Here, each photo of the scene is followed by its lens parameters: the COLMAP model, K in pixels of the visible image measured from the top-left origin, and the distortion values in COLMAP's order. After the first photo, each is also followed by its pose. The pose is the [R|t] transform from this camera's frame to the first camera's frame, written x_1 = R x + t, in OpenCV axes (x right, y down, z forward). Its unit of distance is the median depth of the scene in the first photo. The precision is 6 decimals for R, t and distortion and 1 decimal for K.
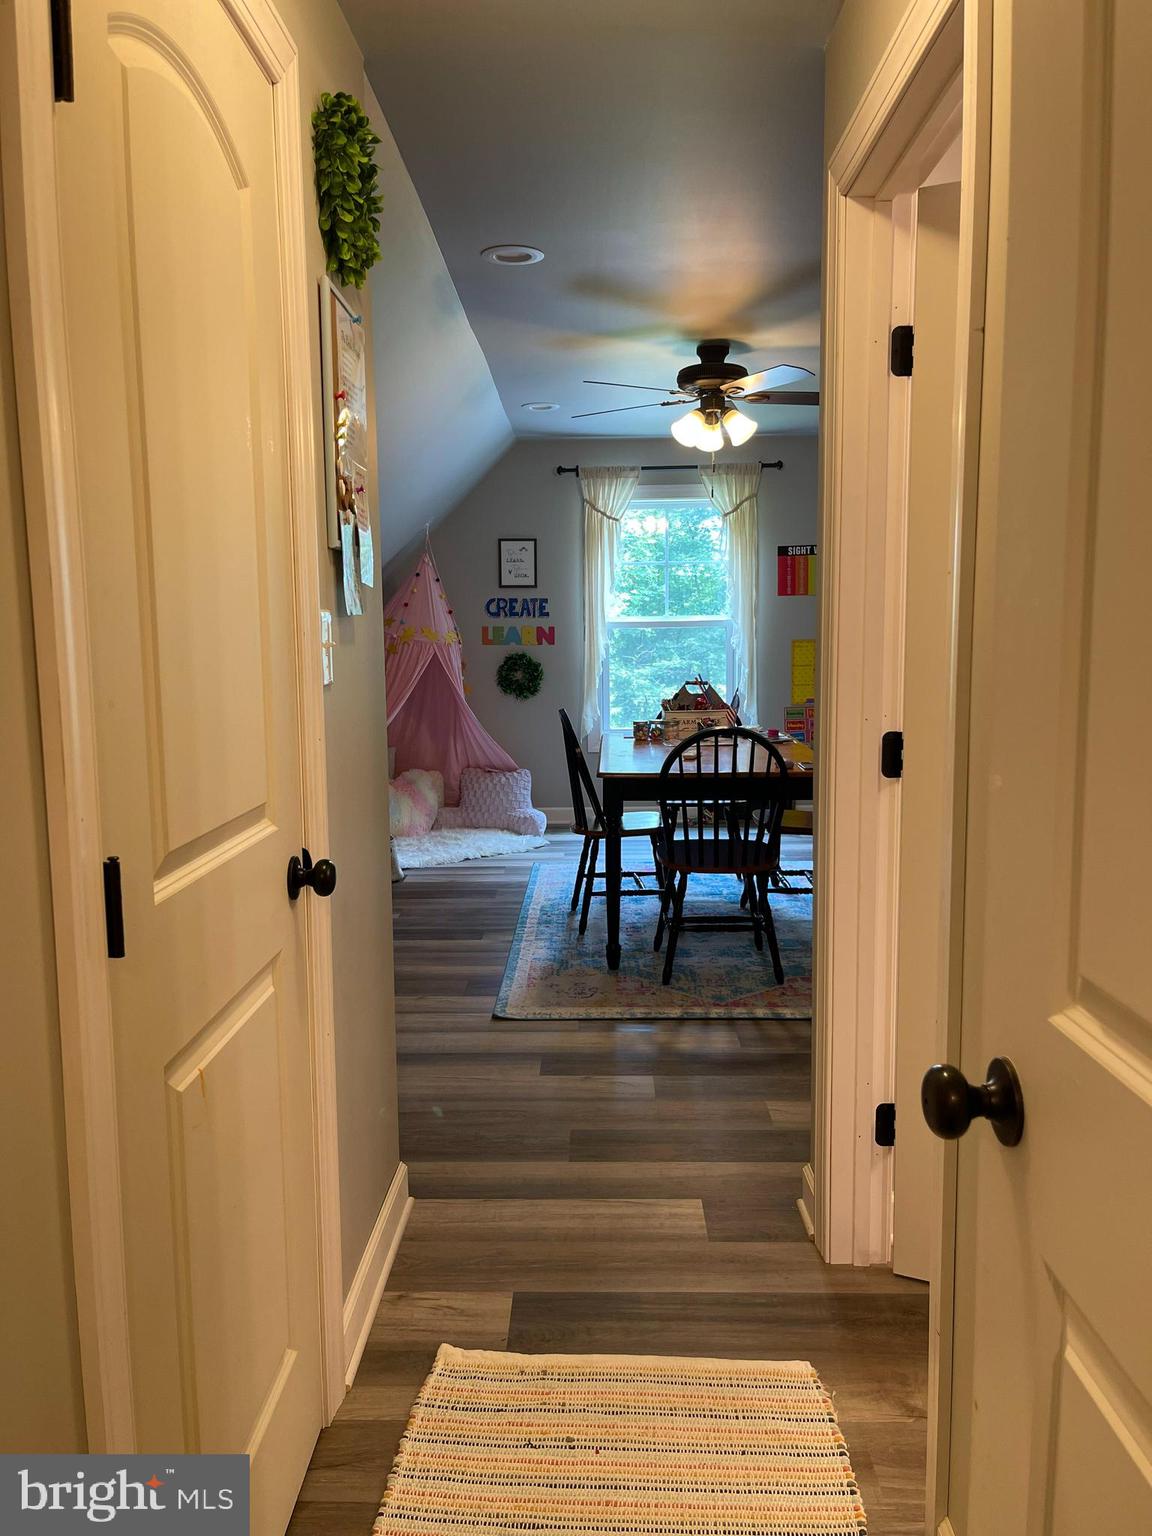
lens RADIAL K [[1153.0, 0, 575.6], [0, 1153.0, 758.7], [0, 0, 1]] dist [0.055659, -0.094370]
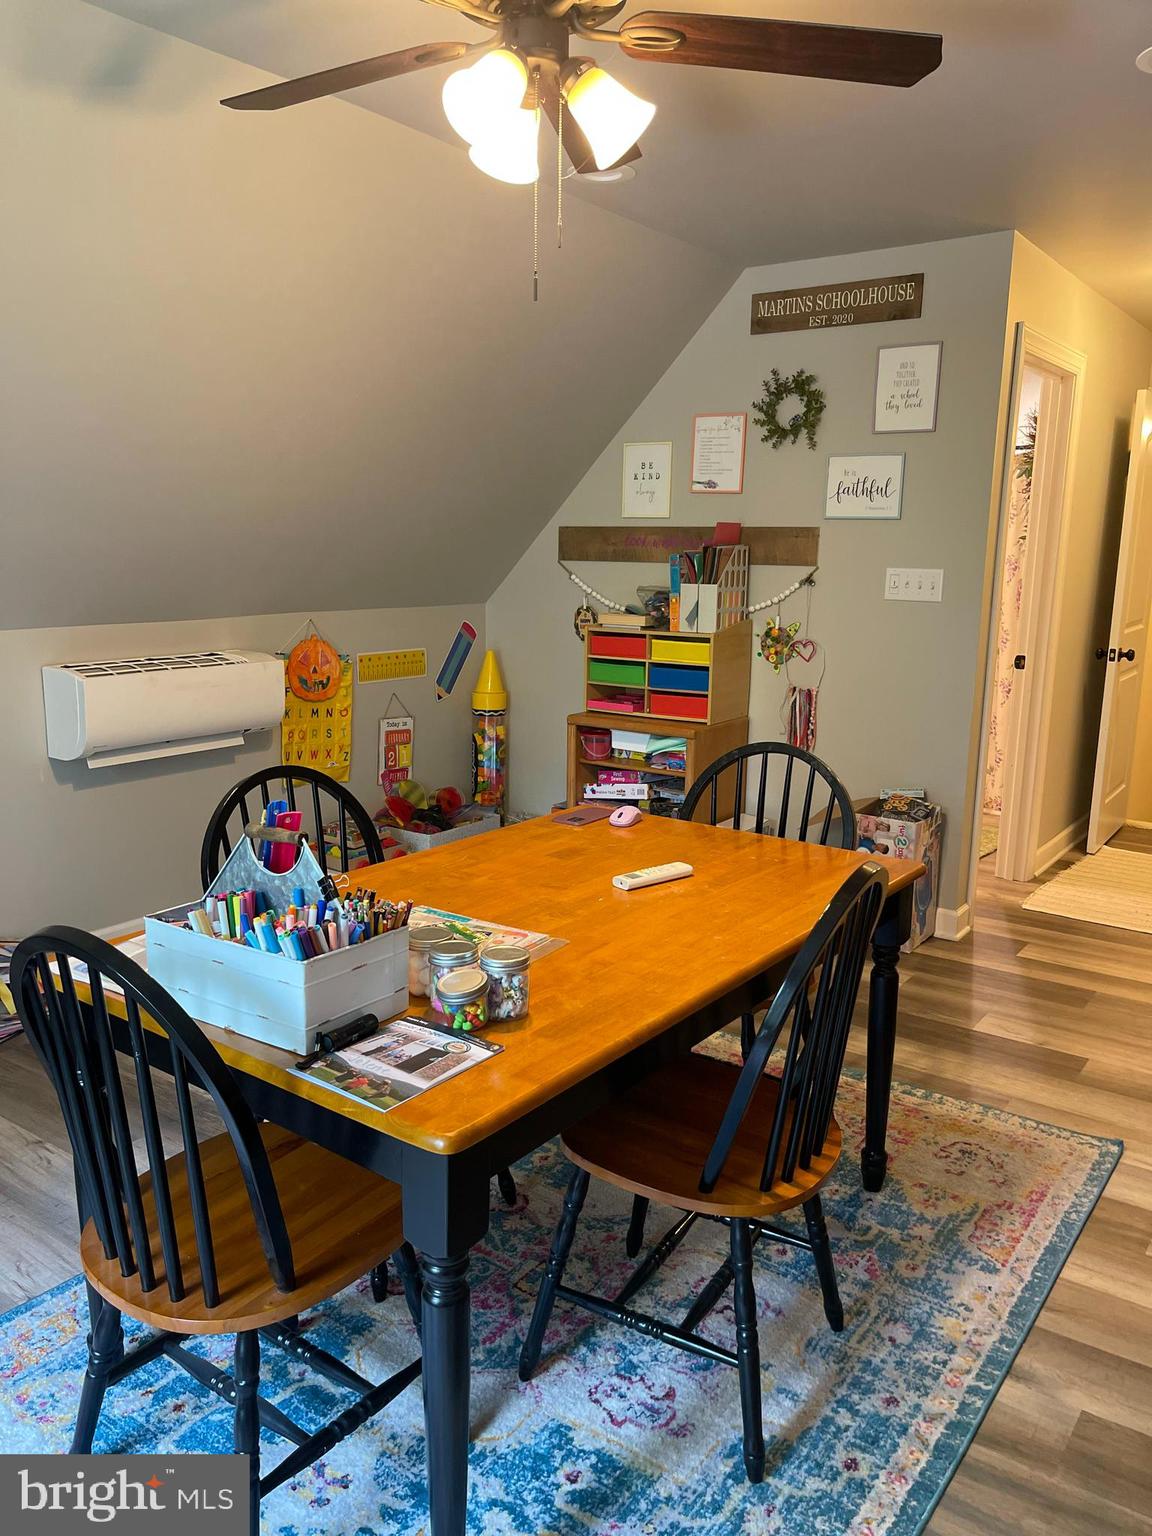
lens RADIAL K [[1153.0, 0, 575.6], [0, 1153.0, 758.7], [0, 0, 1]] dist [0.055659, -0.094370]
pose [[-0.817186, -0.113054, 0.565178, -0.159294], [0.056976, 0.959927, 0.274398, -0.202987], [-0.573551, 0.256436, -0.777997, 1.558385]]
